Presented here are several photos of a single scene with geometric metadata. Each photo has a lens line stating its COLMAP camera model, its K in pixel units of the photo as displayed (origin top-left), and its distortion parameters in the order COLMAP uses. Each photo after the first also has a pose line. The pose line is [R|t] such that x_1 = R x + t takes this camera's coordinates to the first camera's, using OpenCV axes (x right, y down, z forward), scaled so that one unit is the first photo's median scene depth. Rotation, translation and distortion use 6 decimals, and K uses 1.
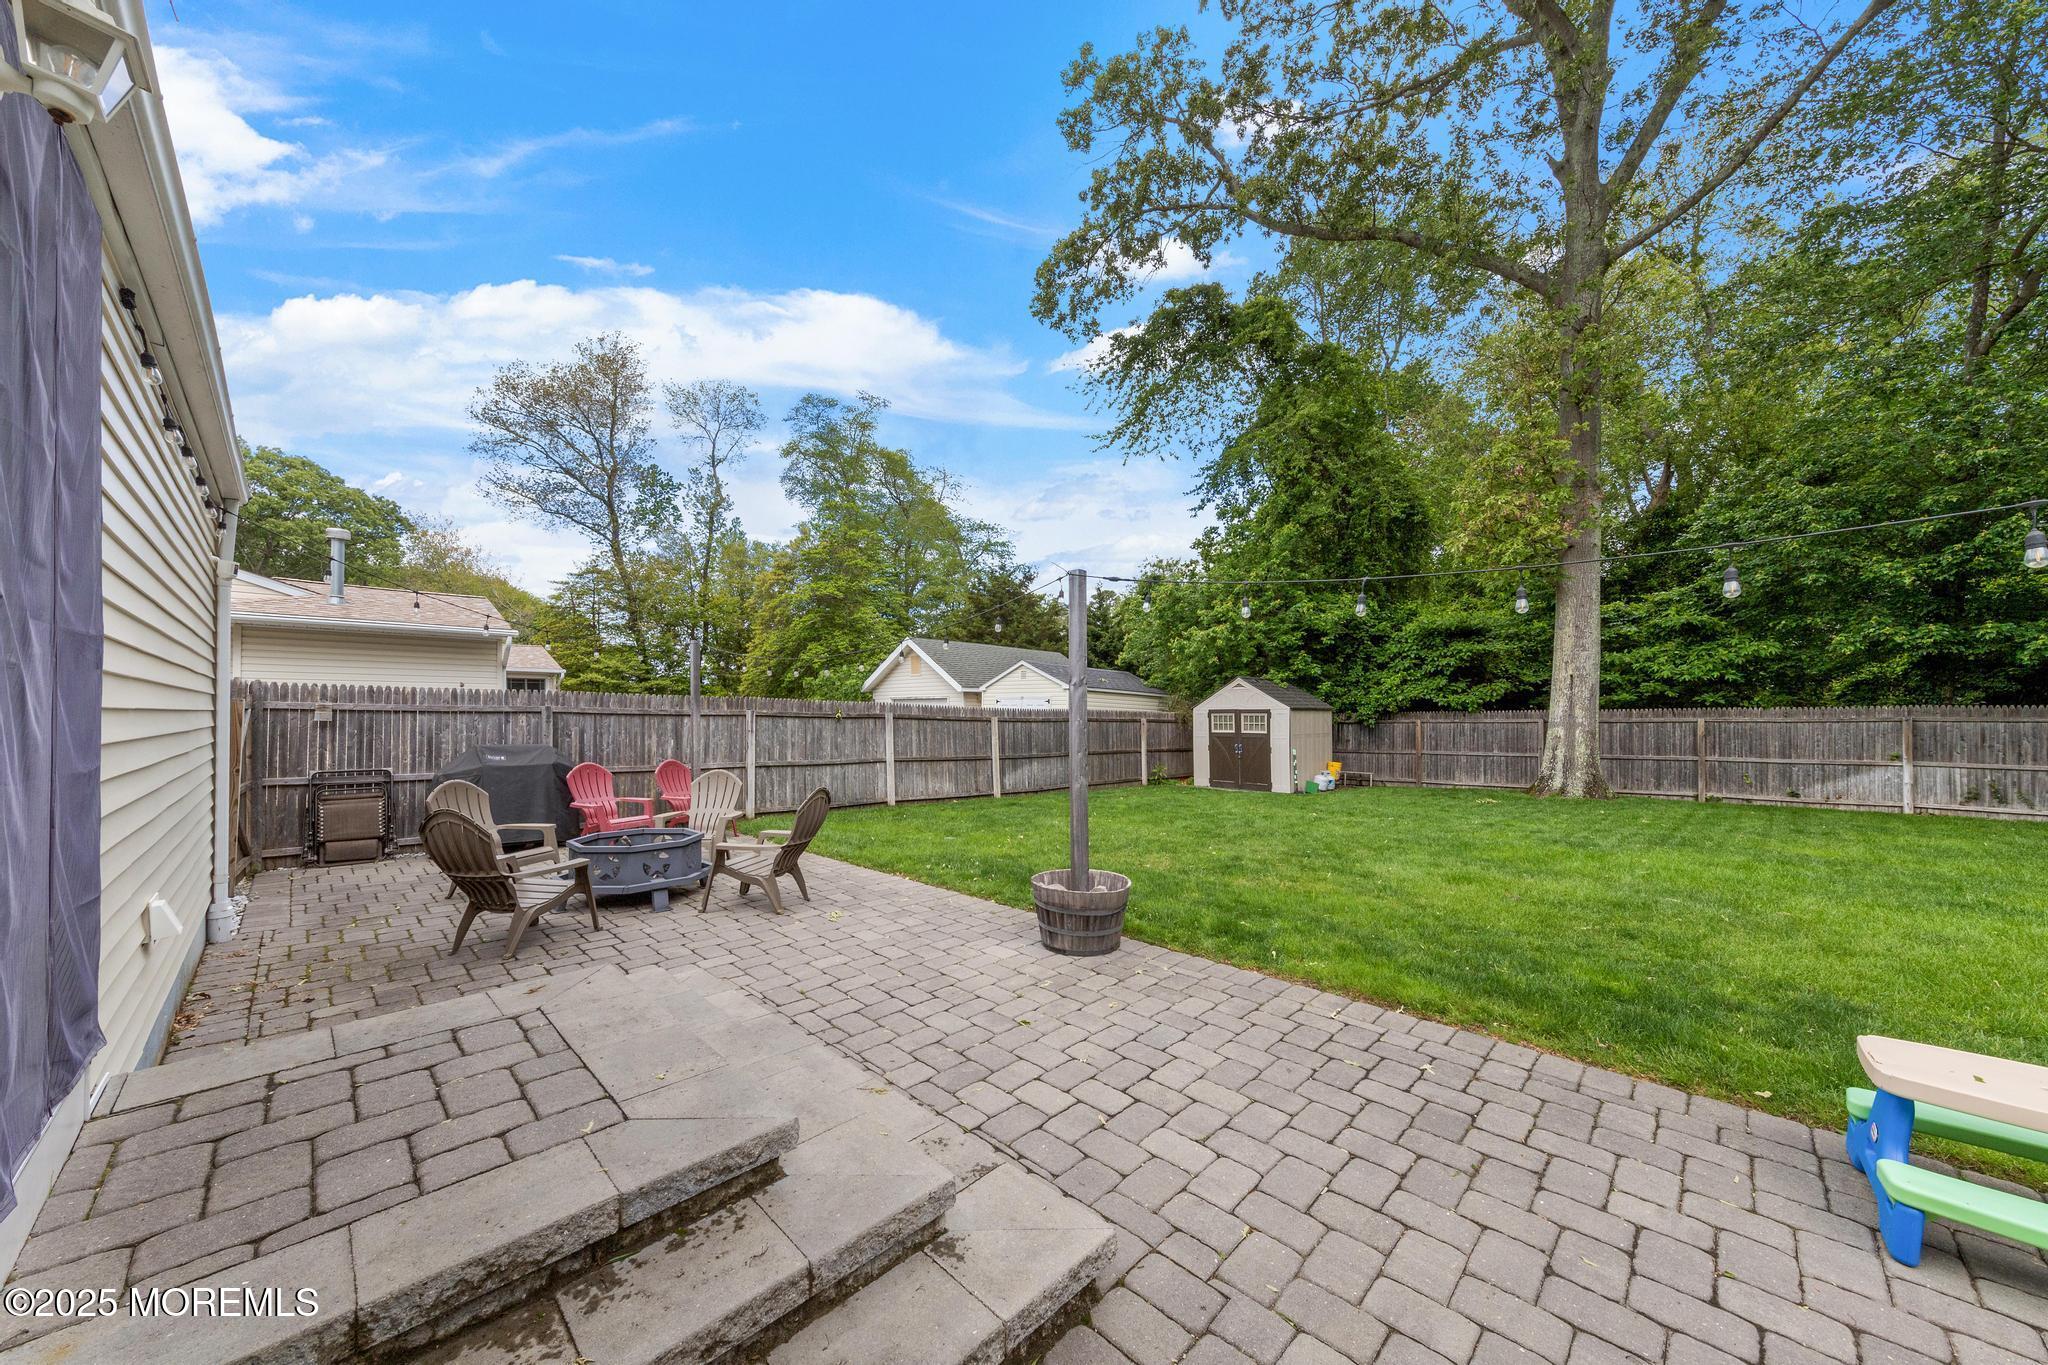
lens RADIAL K [[706.1, 0, 1024.9], [0, 706.1, 707.1], [0, 0, 1]] dist [0.007418, -0.000248]
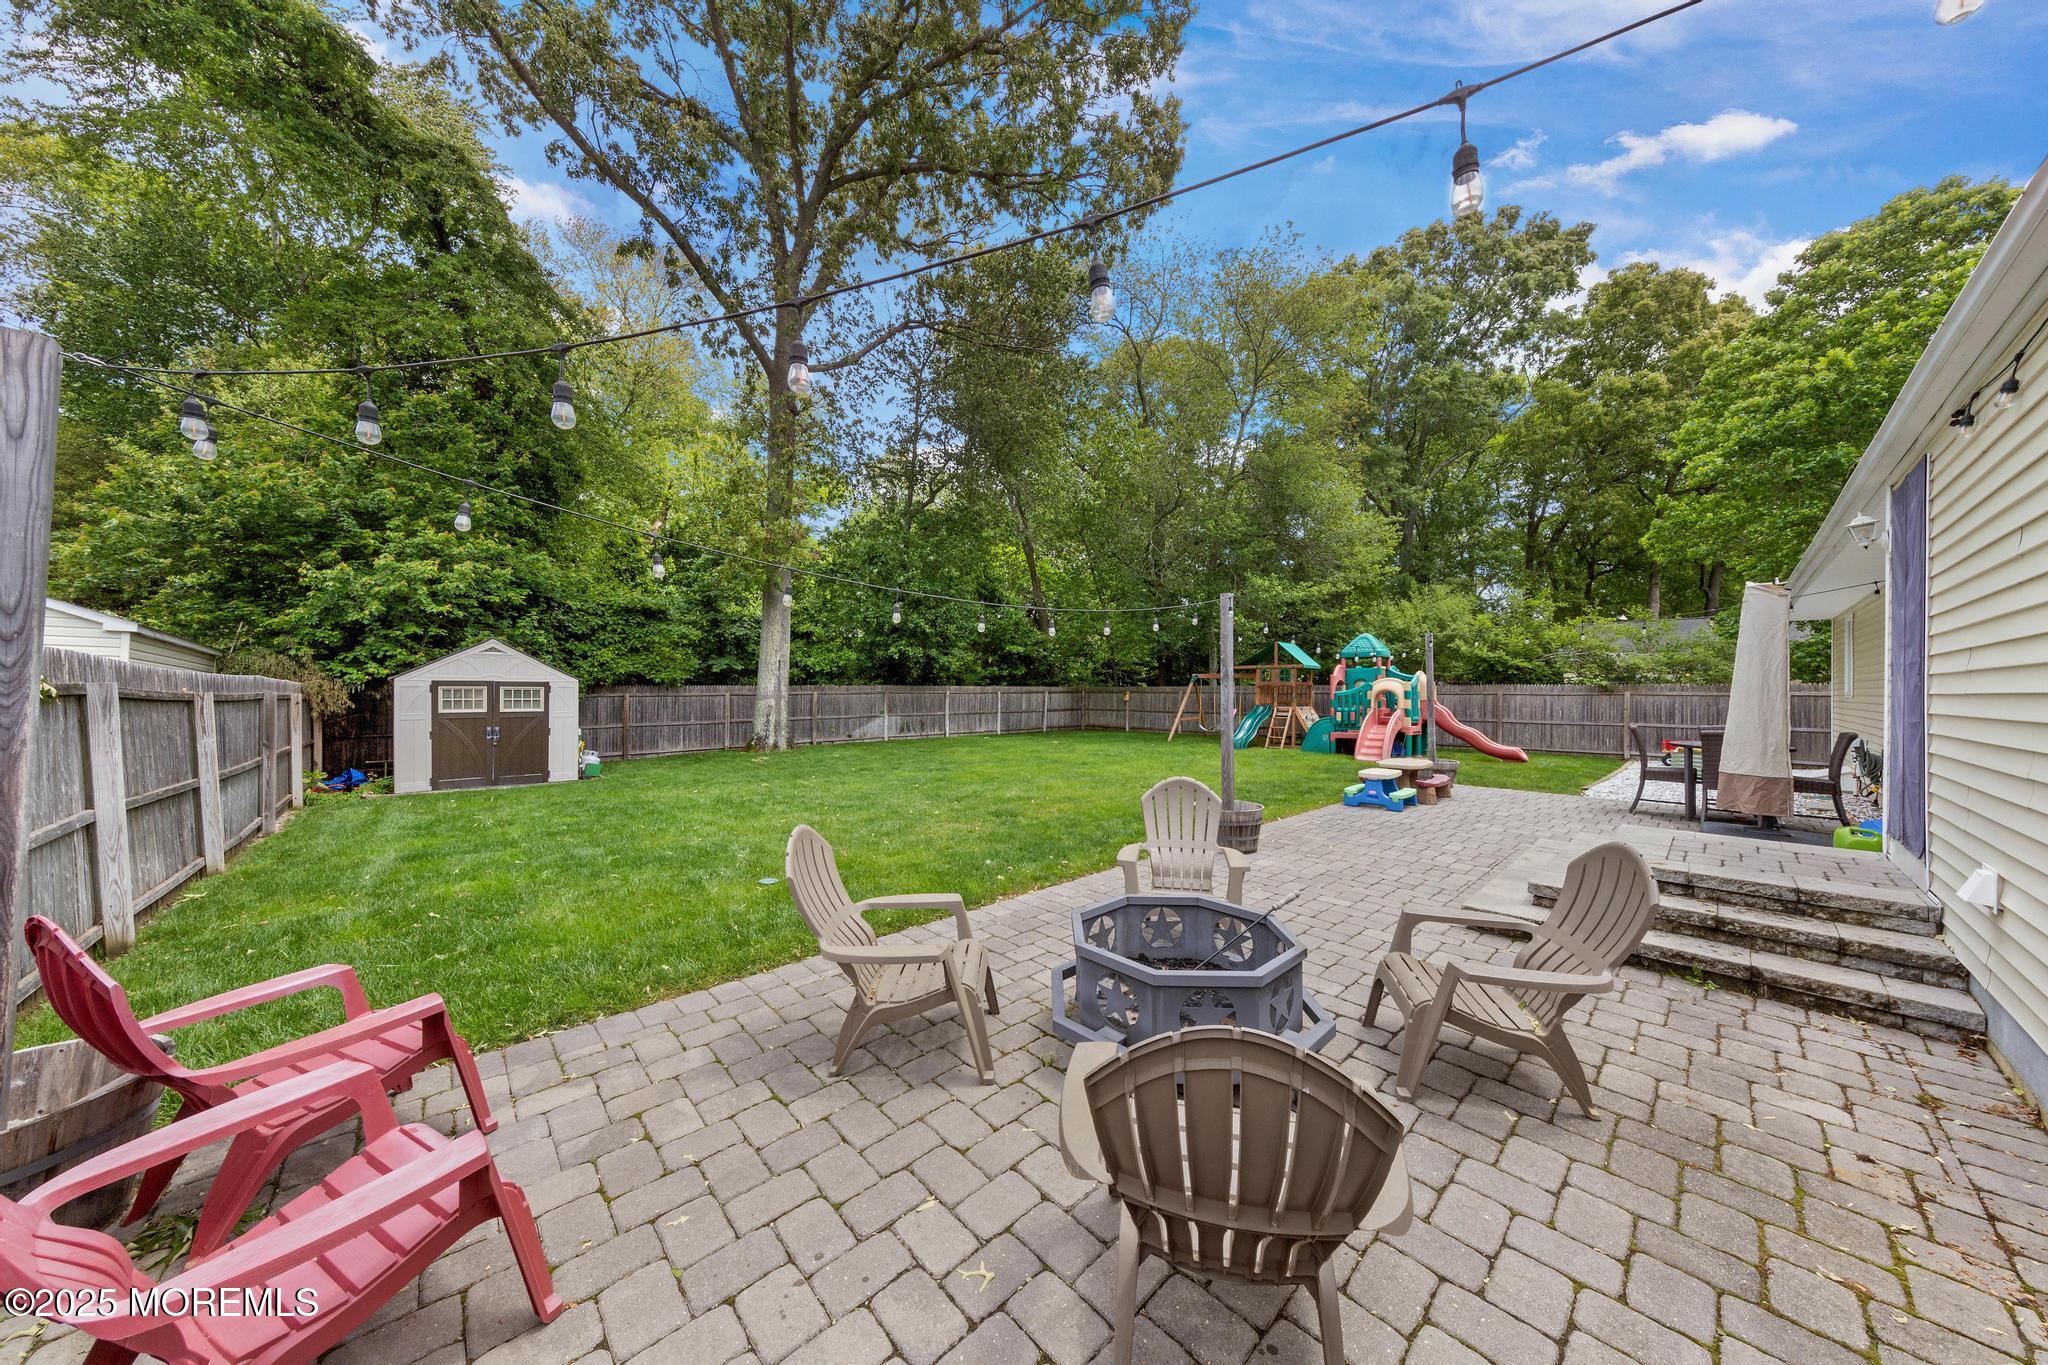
lens RADIAL K [[638.3, 0, 1032.4], [0, 638.3, 692.0], [0, 0, 1]] dist [0.001264, -0.000062]
pose [[0.045272, -0.002414, 0.998972, -0.435010], [-0.015928, 0.999868, 0.003138, 0.004039], [-0.998848, -0.016053, 0.045228, 0.465584]]
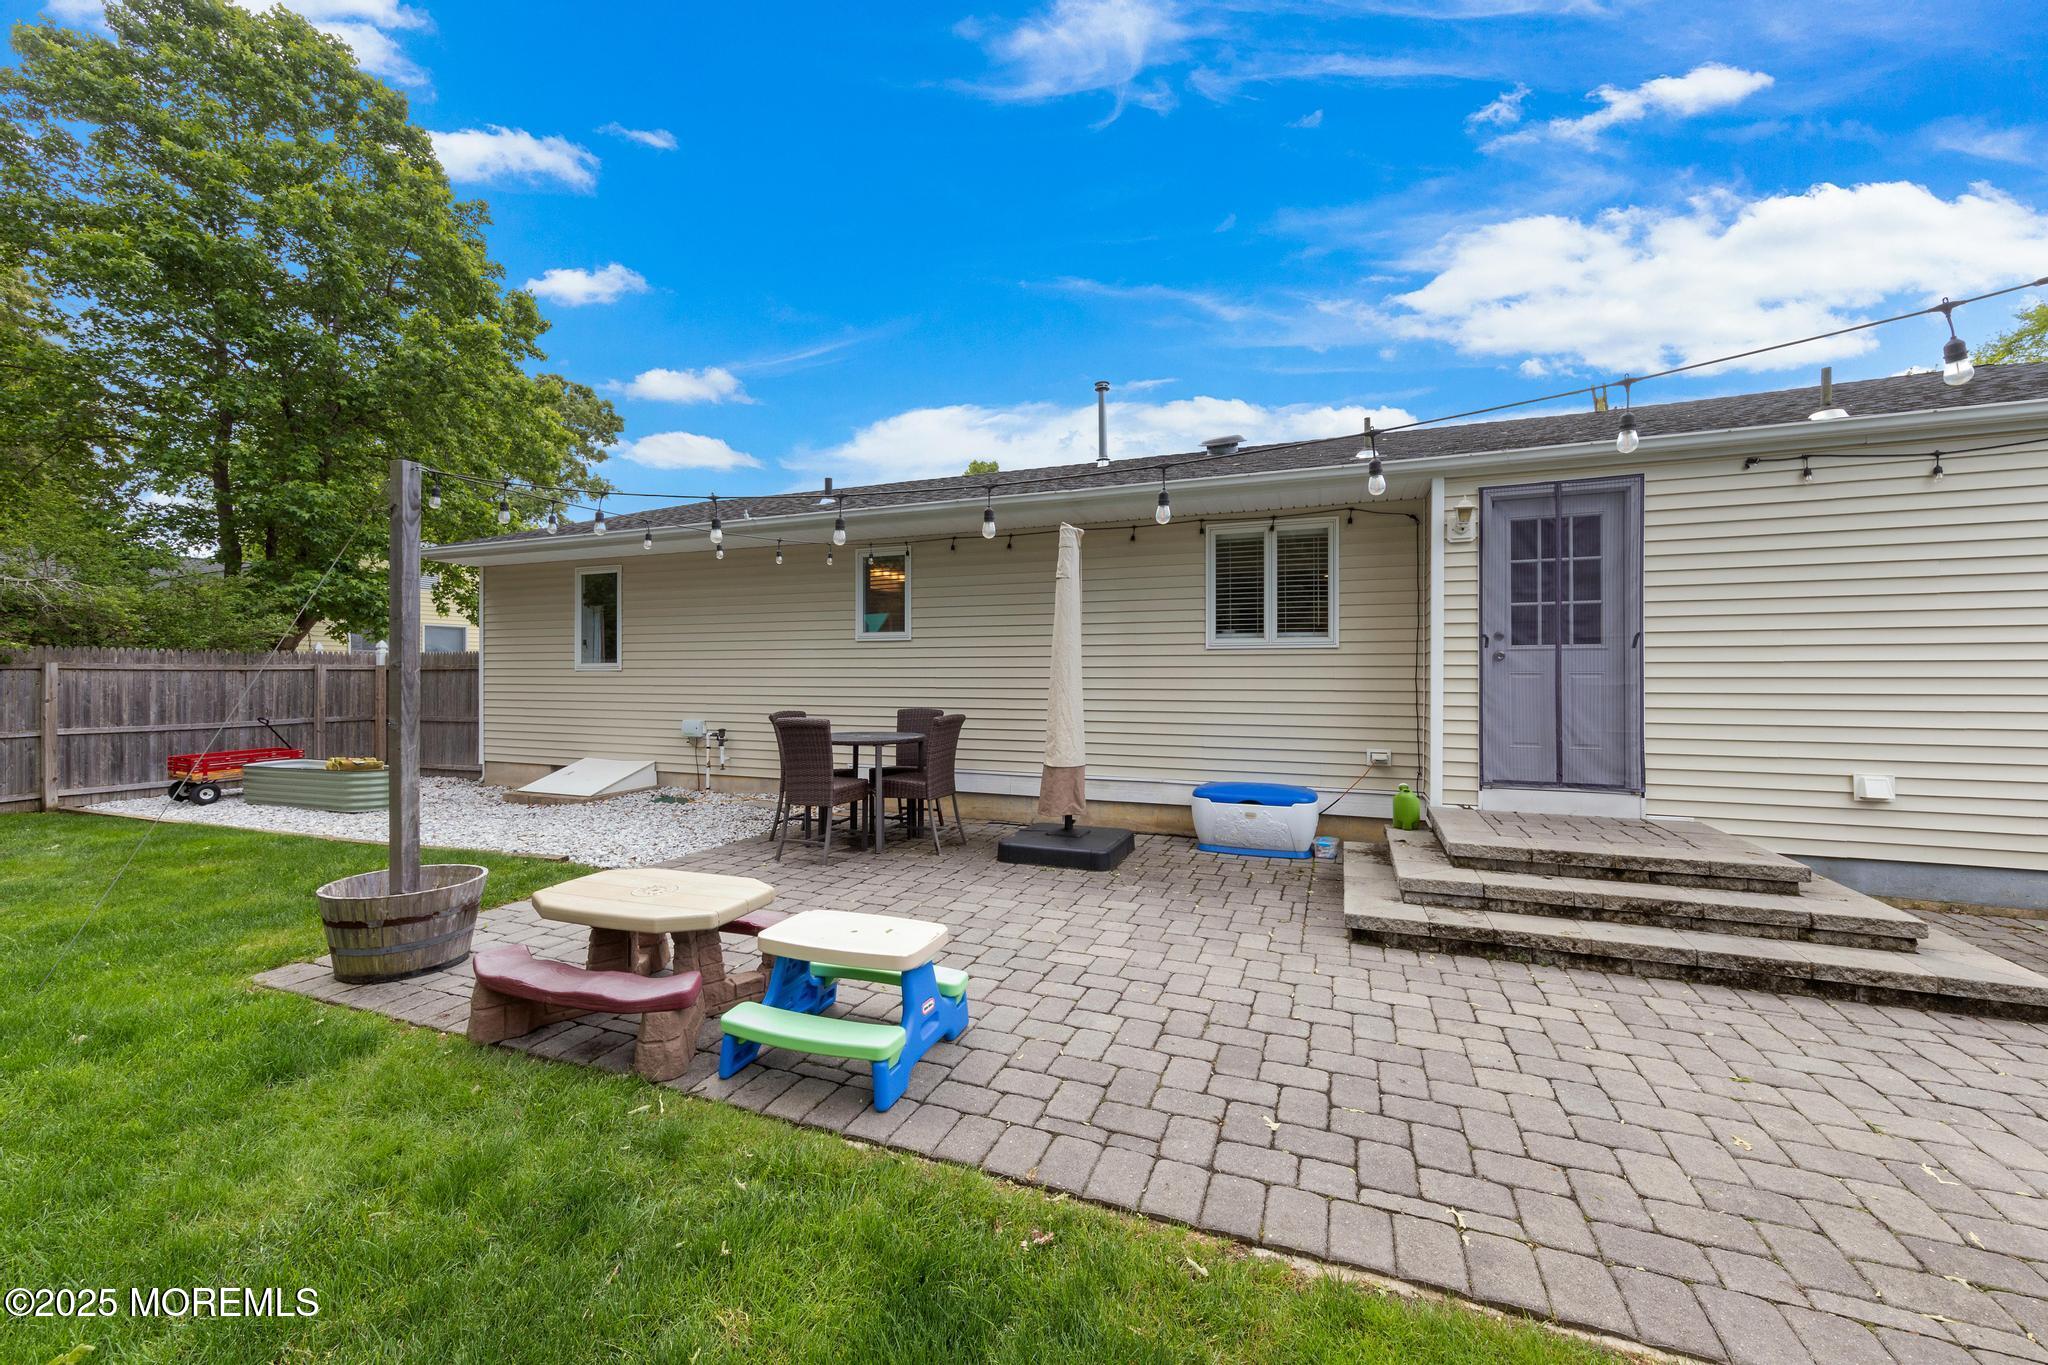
lens RADIAL K [[780.7, 0, 1028.0], [0, 780.7, 671.6], [0, 0, 1]] dist [0.003700, -0.000208]
pose [[-0.922040, -0.000805, -0.387094, 0.251430], [0.004258, 0.999916, -0.012224, 0.008211], [0.387072, -0.012919, -0.921959, 0.371662]]
